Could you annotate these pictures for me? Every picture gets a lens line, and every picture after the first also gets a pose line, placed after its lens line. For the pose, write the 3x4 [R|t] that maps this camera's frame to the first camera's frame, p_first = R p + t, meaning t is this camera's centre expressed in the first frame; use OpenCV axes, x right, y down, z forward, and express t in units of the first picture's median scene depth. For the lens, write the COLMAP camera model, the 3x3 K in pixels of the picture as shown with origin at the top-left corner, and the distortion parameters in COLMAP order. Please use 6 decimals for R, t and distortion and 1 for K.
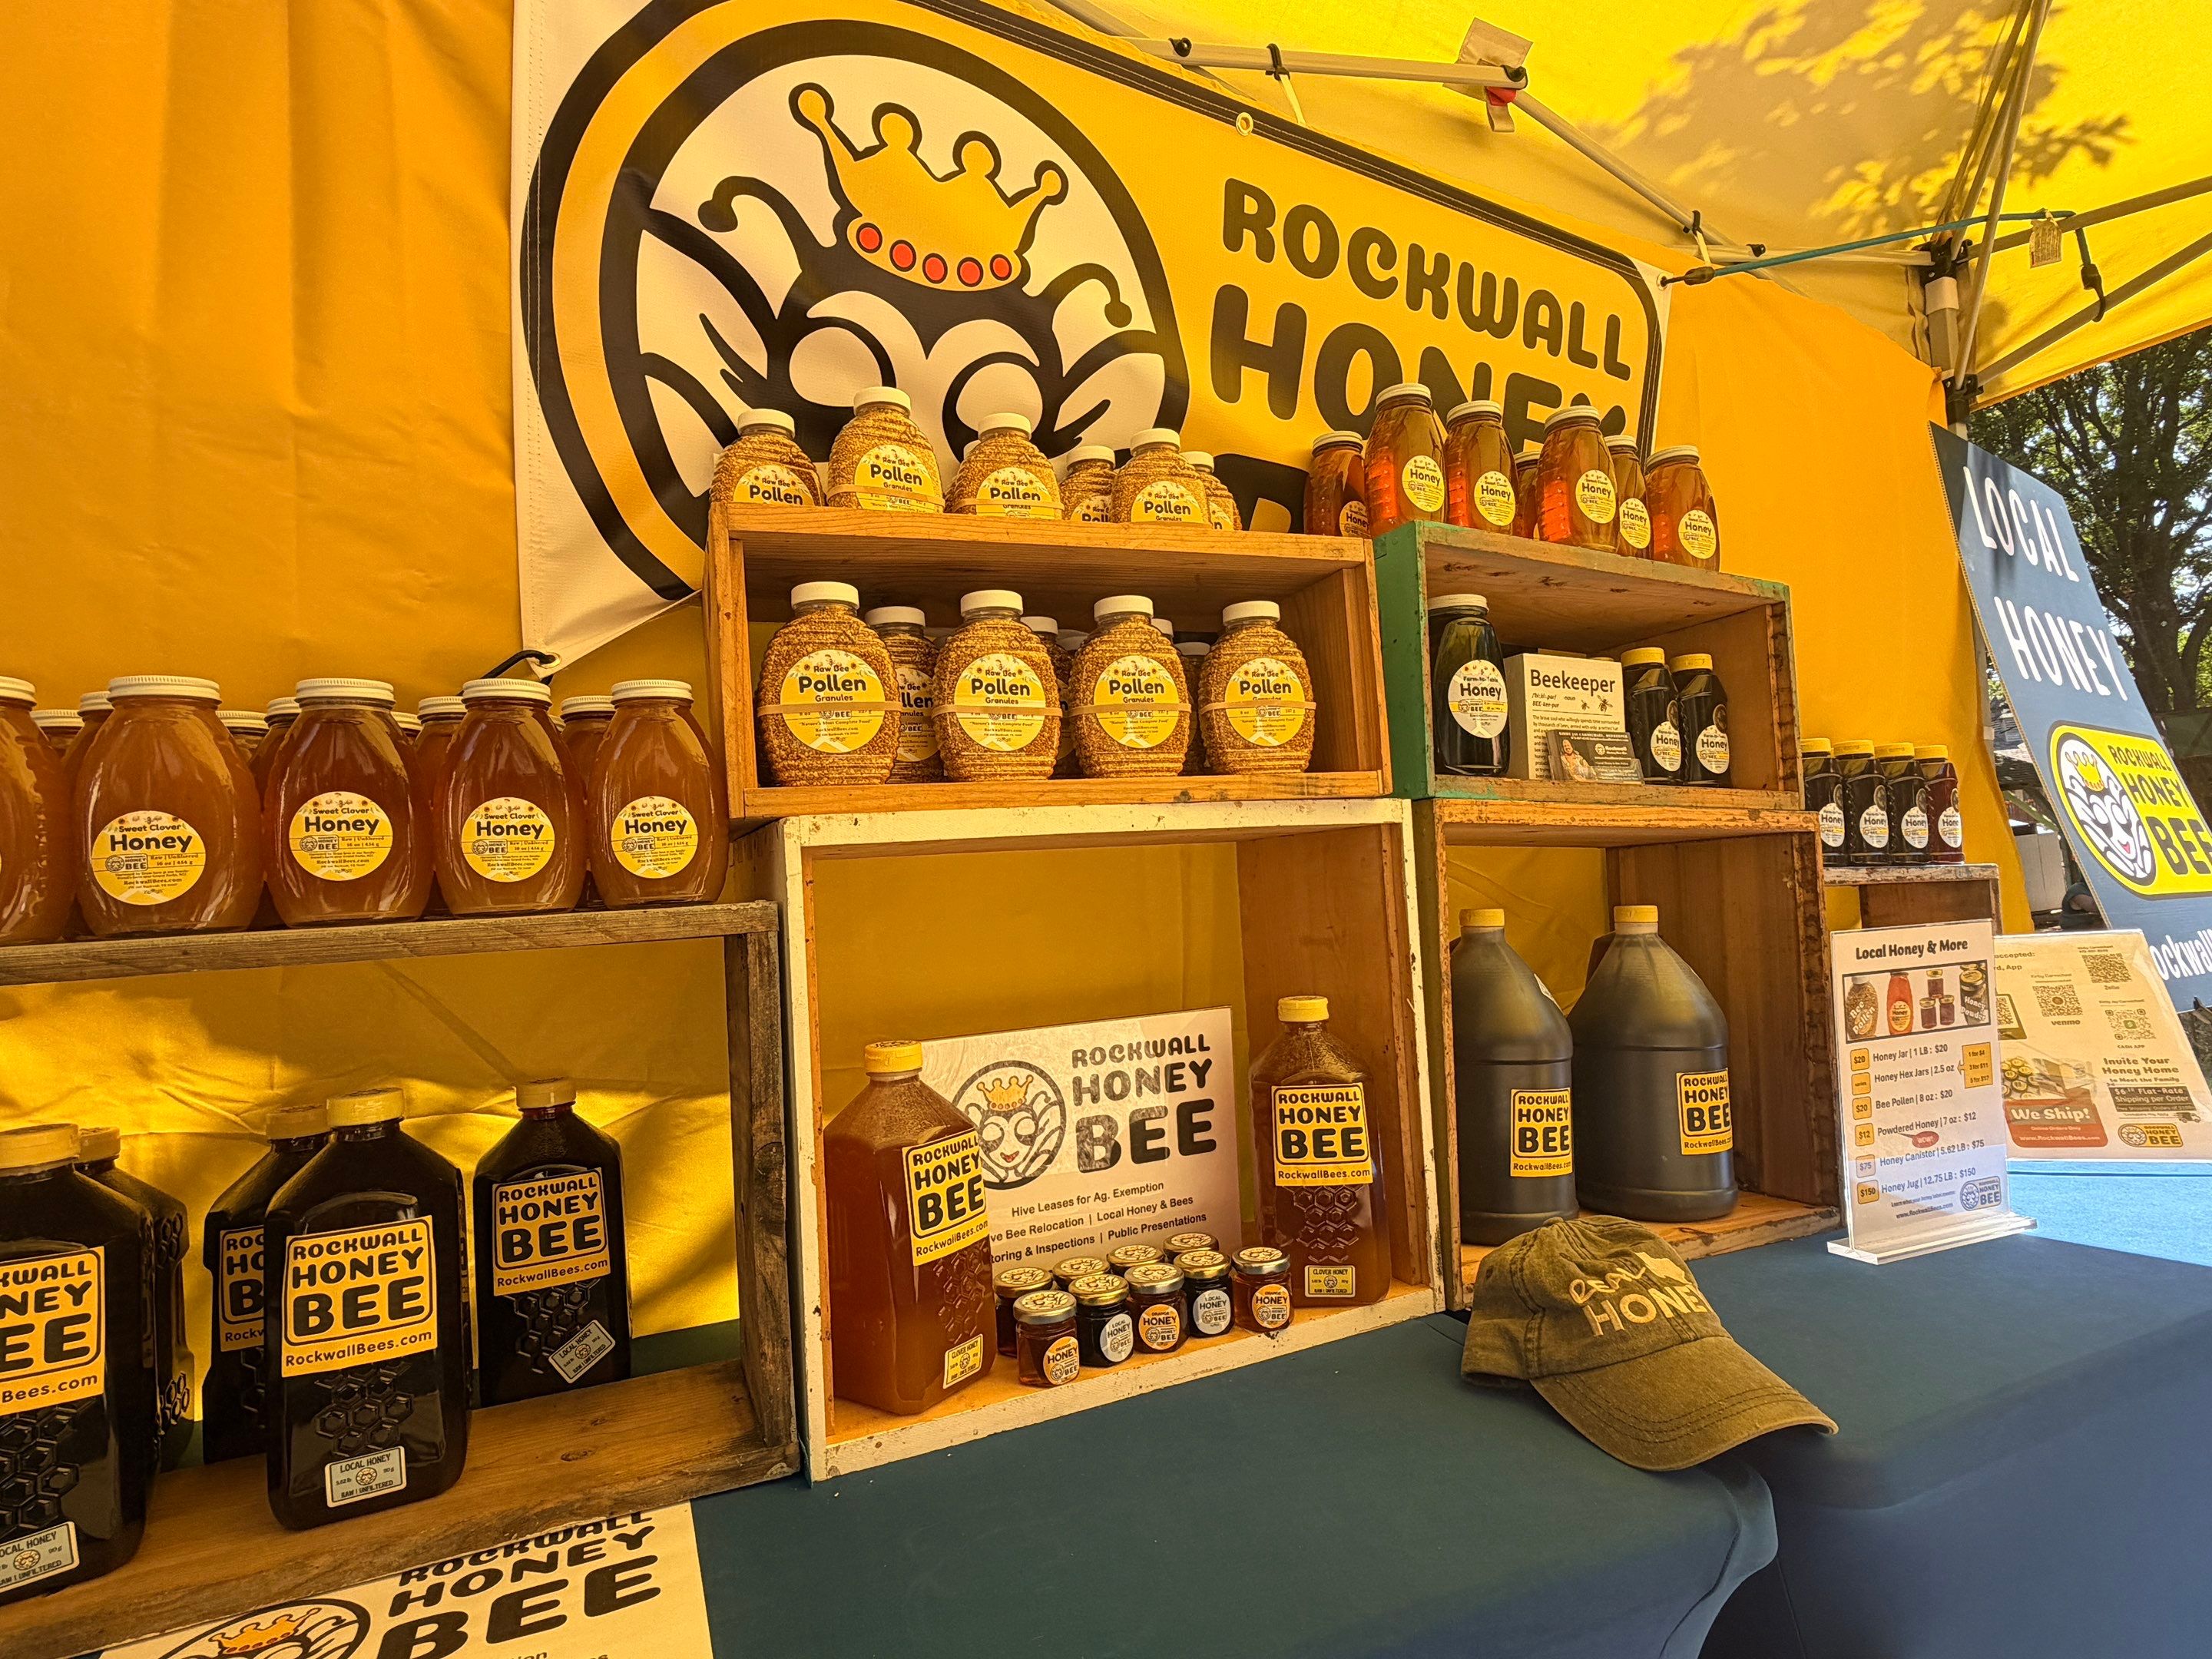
lens RADIAL K [[1128.7, 0, 1097.5], [0, 1128.7, 833.4], [0, 0, 1]] dist [-0.000560, 0.001563]
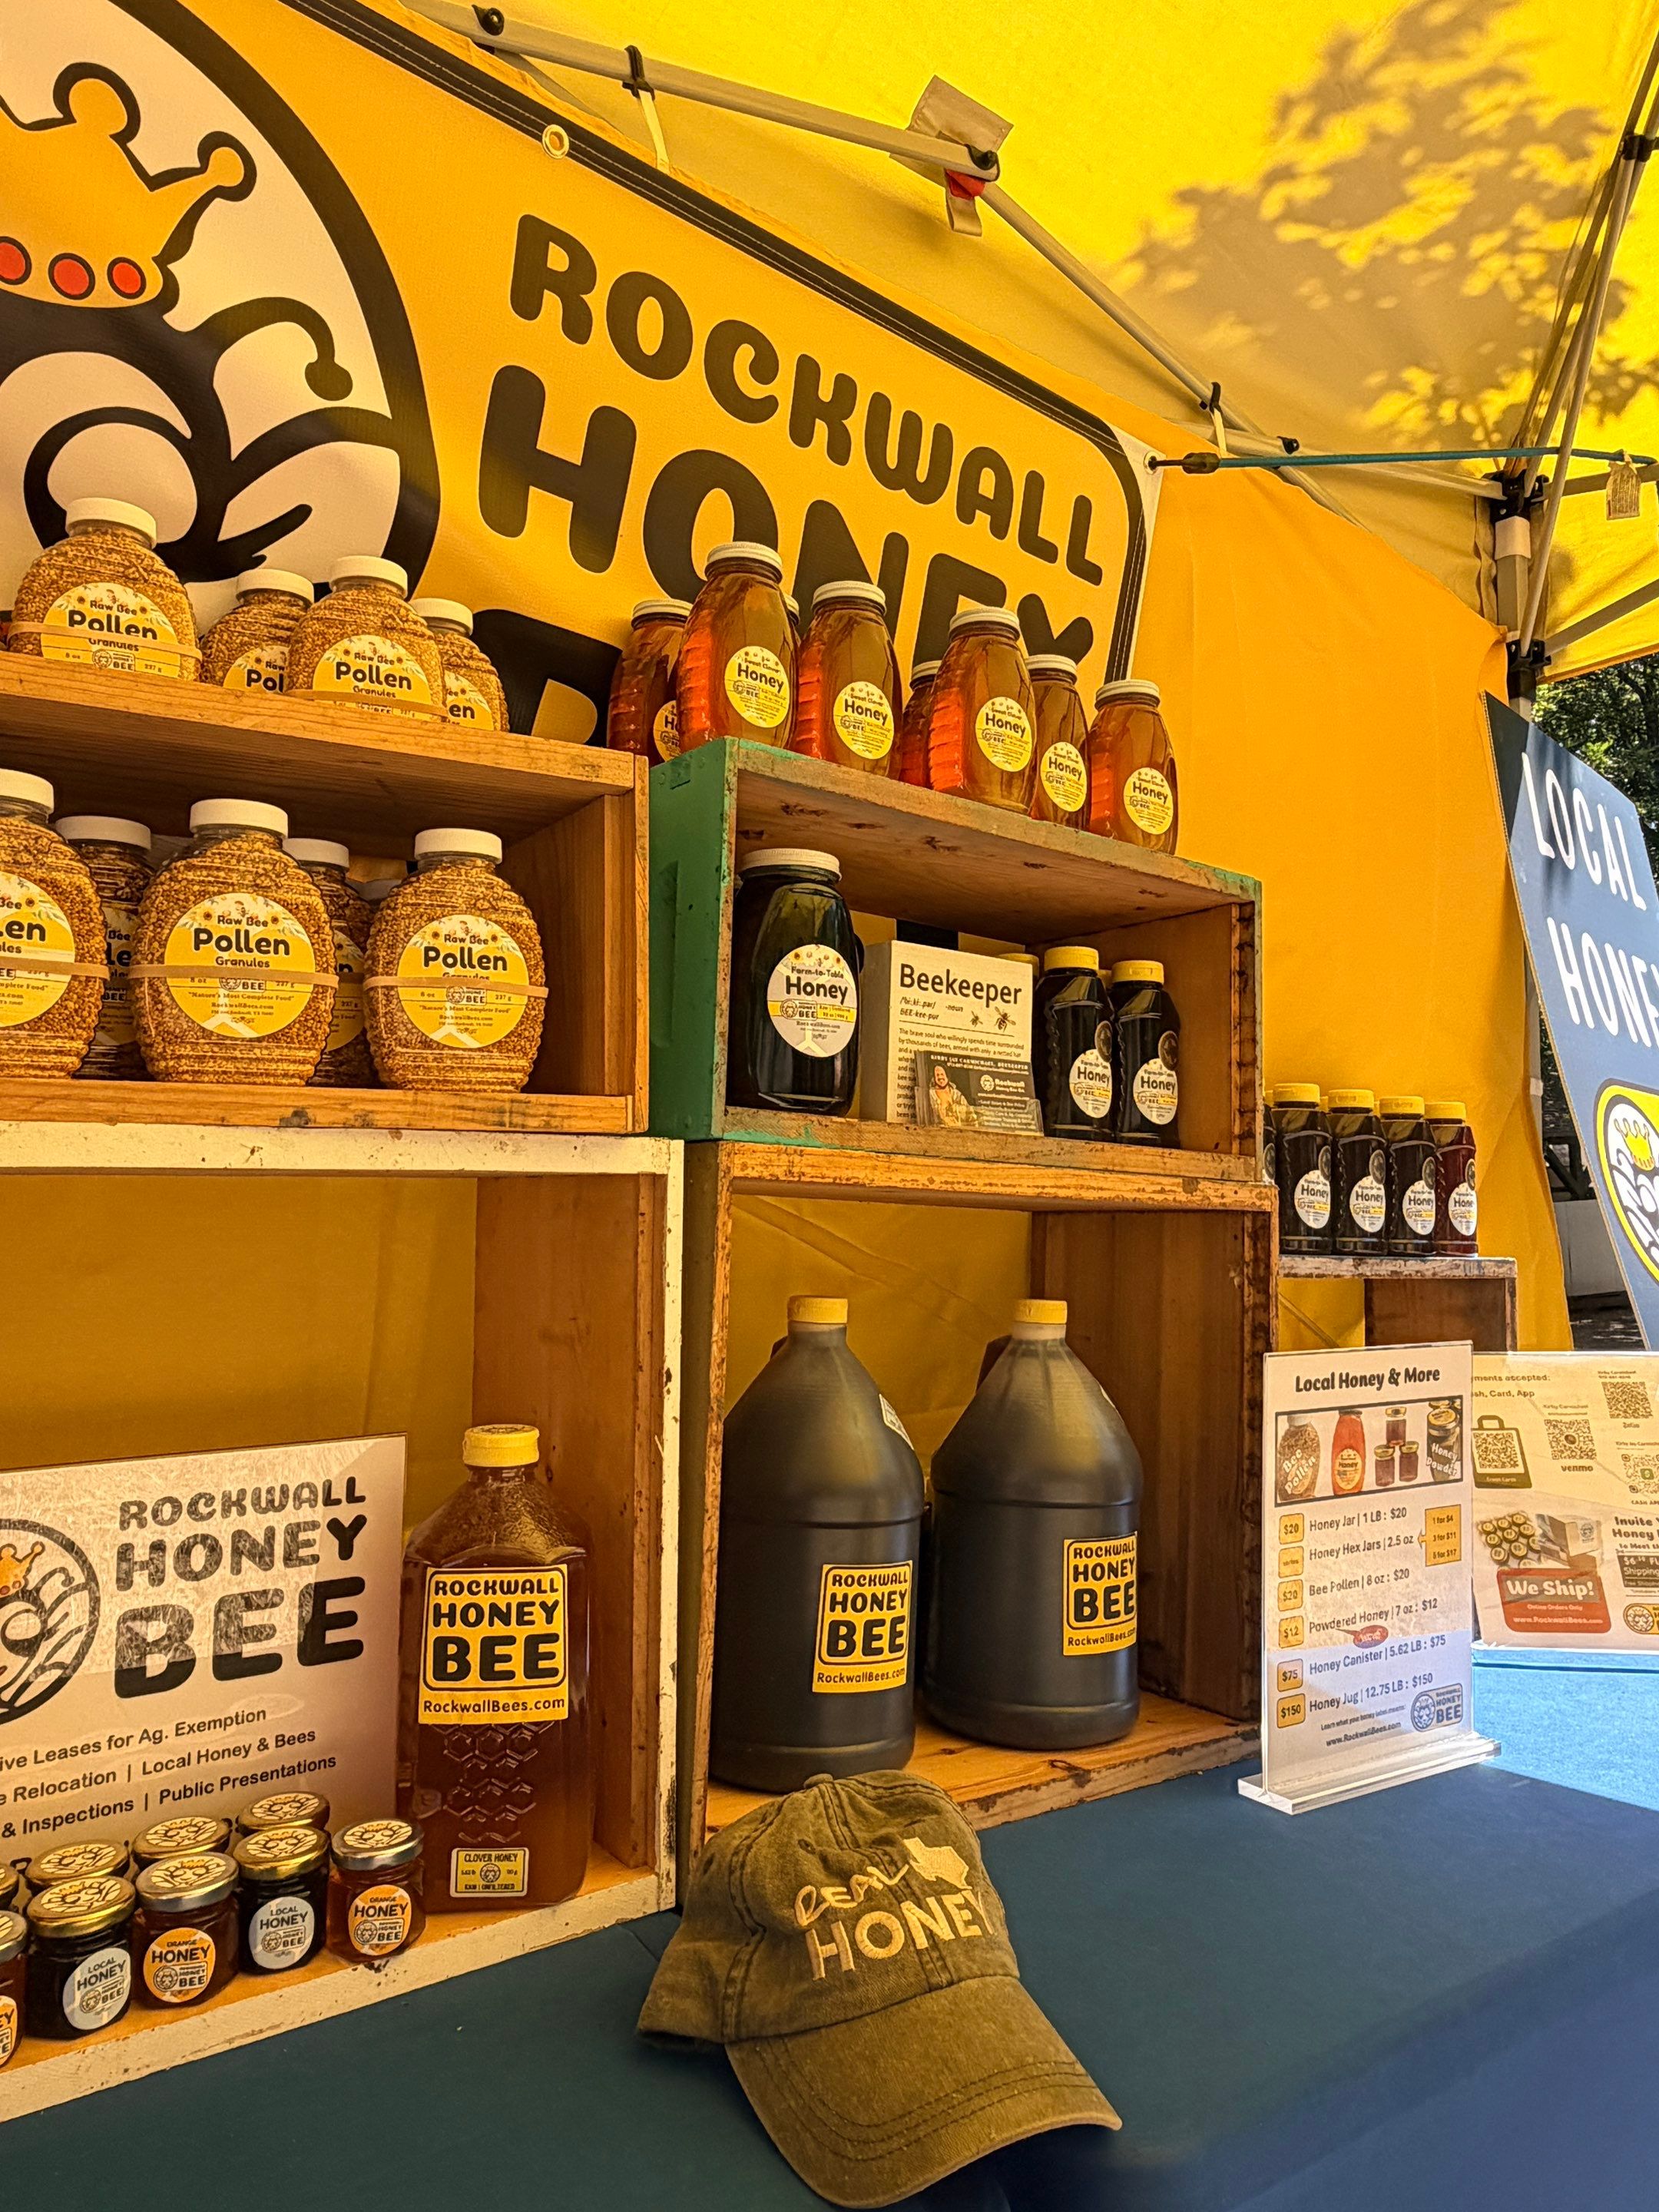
lens RADIAL K [[1516.6, 0, 823.1], [0, 1516.6, 1079.3], [0, 0, 1]] dist [-0.000209, 0.000773]
pose [[0.979934, 0.072803, 0.185553, 0.167062], [-0.066833, 0.997031, -0.038238, -0.033699], [-0.187786, 0.025069, 0.981890, 0.075763]]
